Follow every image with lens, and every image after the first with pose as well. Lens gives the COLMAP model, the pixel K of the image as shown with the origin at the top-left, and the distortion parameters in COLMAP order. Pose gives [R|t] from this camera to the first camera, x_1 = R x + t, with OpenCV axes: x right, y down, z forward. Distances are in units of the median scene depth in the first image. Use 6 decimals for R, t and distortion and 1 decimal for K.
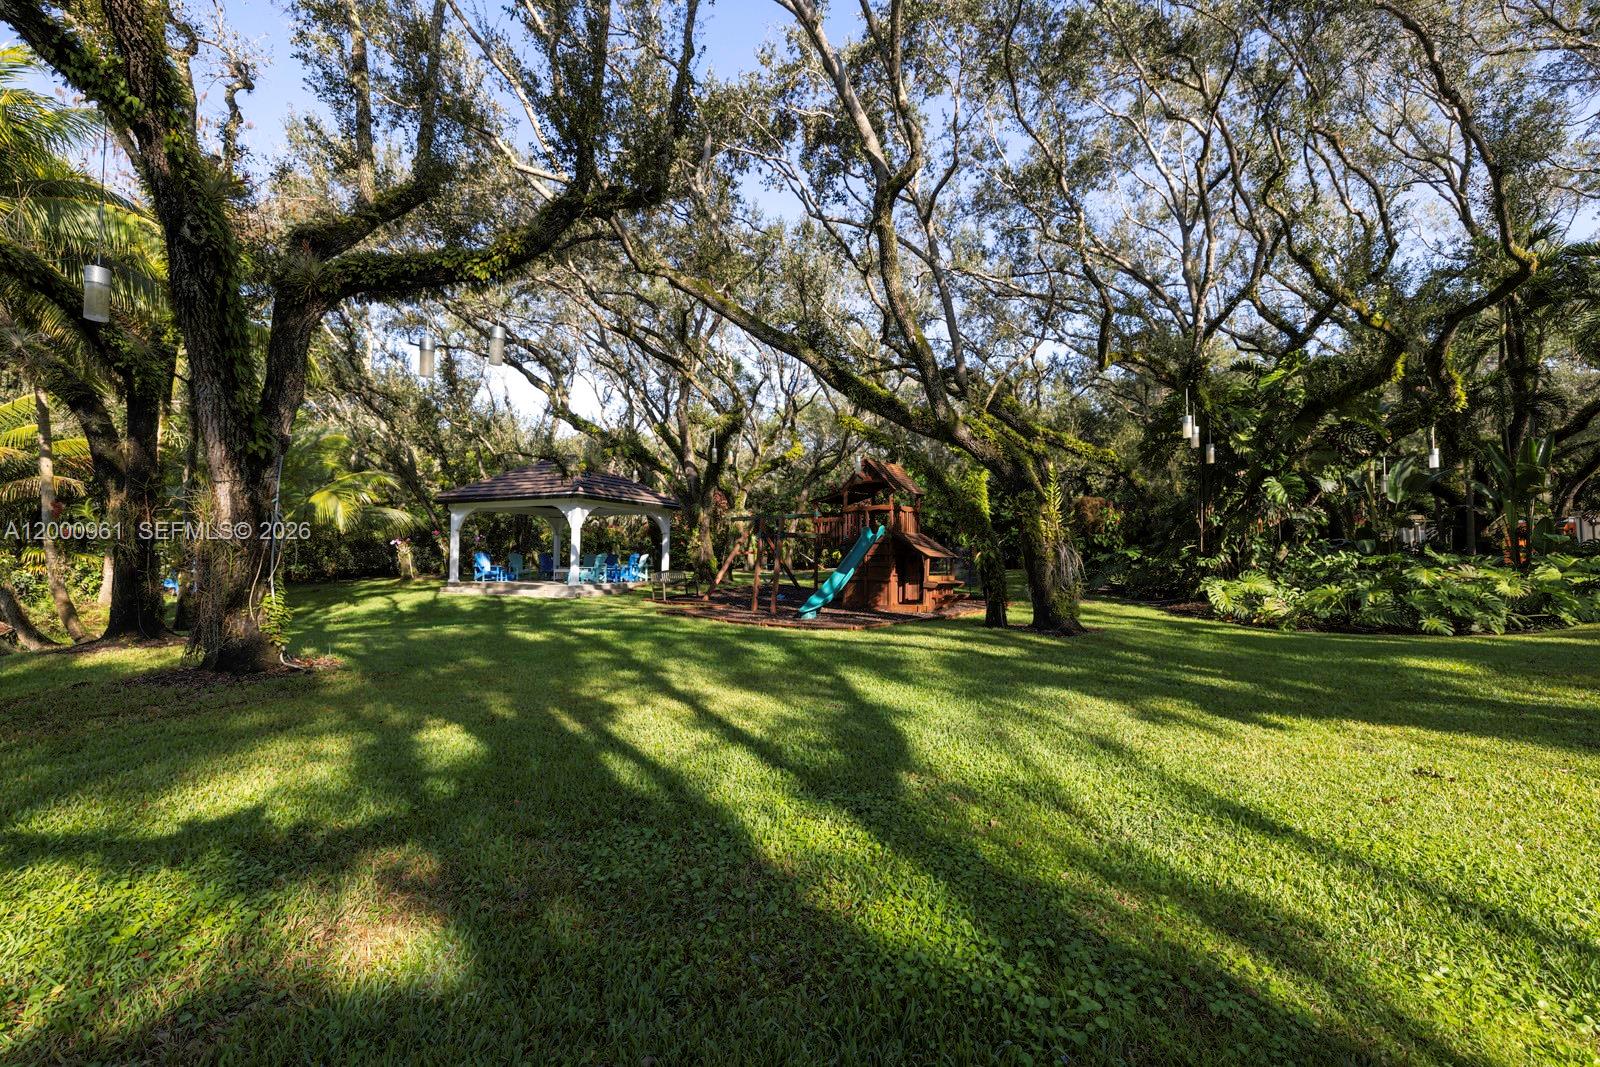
lens RADIAL K [[685.6, 0, 805.6], [0, 685.6, 529.9], [0, 0, 1]] dist [-0.000428, 0.000267]
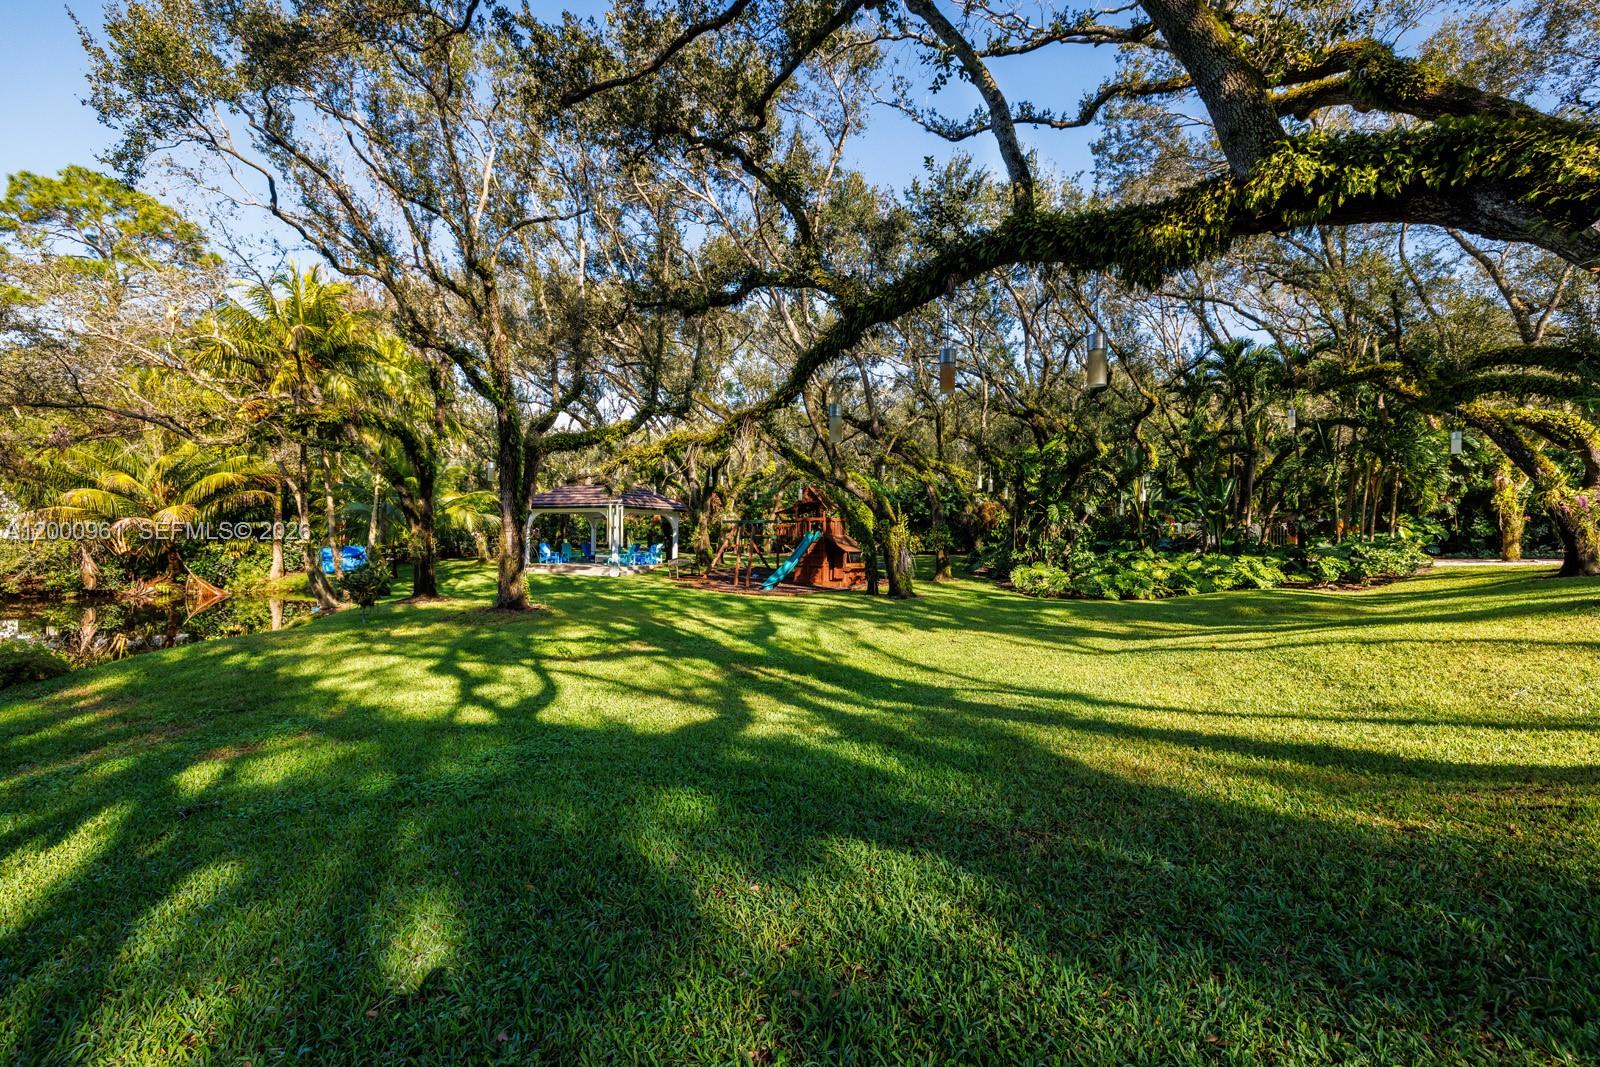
lens RADIAL K [[685.6, 0, 805.6], [0, 685.6, 529.9], [0, 0, 1]] dist [-0.000428, 0.000267]
pose [[0.999976, 0.004992, 0.004757, 0.073419], [-0.005162, 0.999323, 0.036420, -0.063317], [-0.004572, -0.036444, 0.999325, -0.540636]]
